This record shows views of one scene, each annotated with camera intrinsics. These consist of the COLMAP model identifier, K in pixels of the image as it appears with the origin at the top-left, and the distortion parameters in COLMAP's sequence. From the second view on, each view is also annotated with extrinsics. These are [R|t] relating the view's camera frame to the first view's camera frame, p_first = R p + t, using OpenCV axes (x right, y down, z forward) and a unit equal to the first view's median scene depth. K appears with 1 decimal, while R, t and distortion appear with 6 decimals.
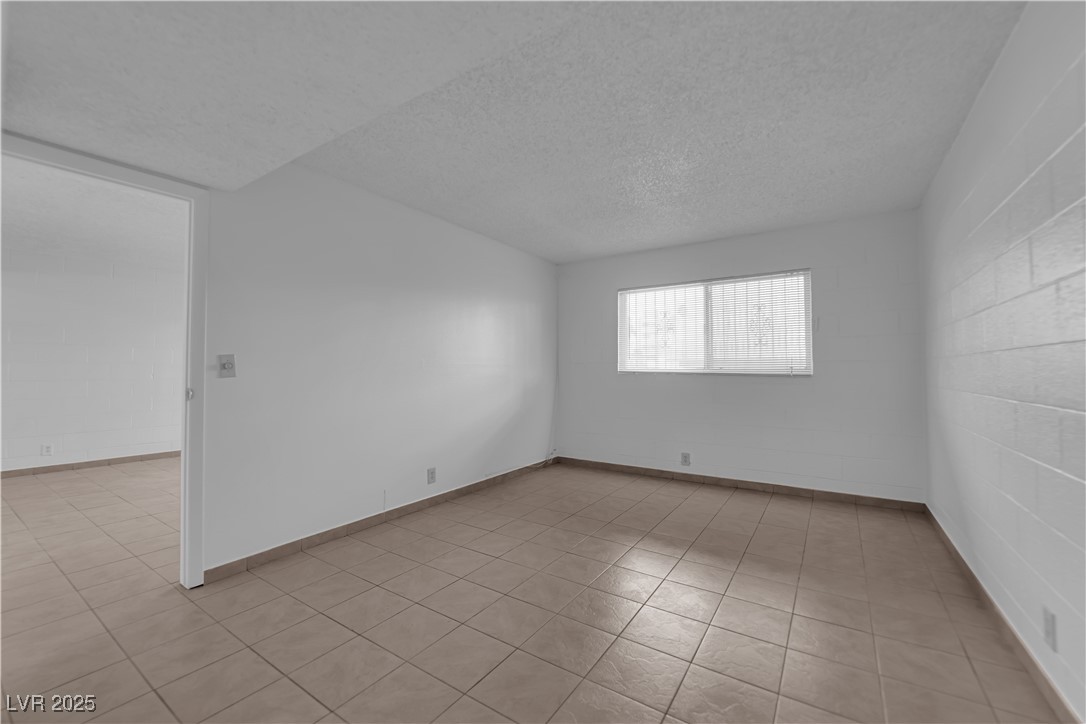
lens RADIAL K [[430.5, 0, 545.8], [0, 430.5, 364.0], [0, 0, 1]] dist [-0.003939, -0.000276]
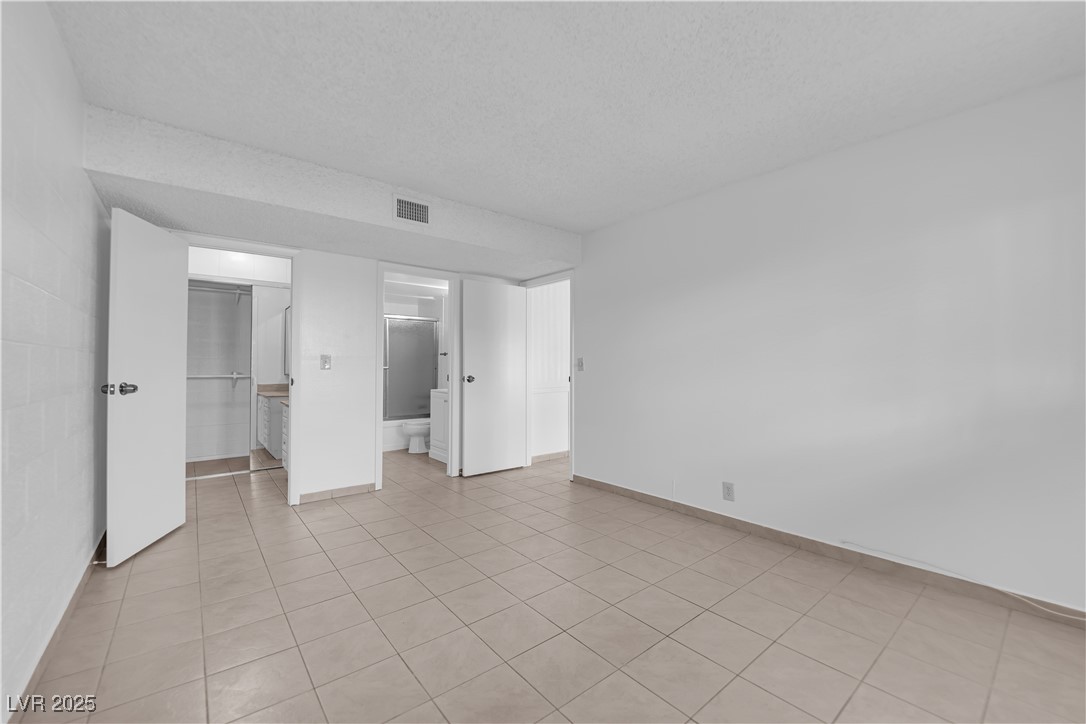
lens RADIAL K [[430.5, 0, 545.7], [0, 430.5, 361.5], [0, 0, 1]] dist [-0.003939, -0.000276]
pose [[-0.288263, 0.009600, -0.957503, 0.656810], [0.031645, 0.999499, 0.000494, -0.008494], [0.957028, -0.030157, -0.288422, 0.919484]]
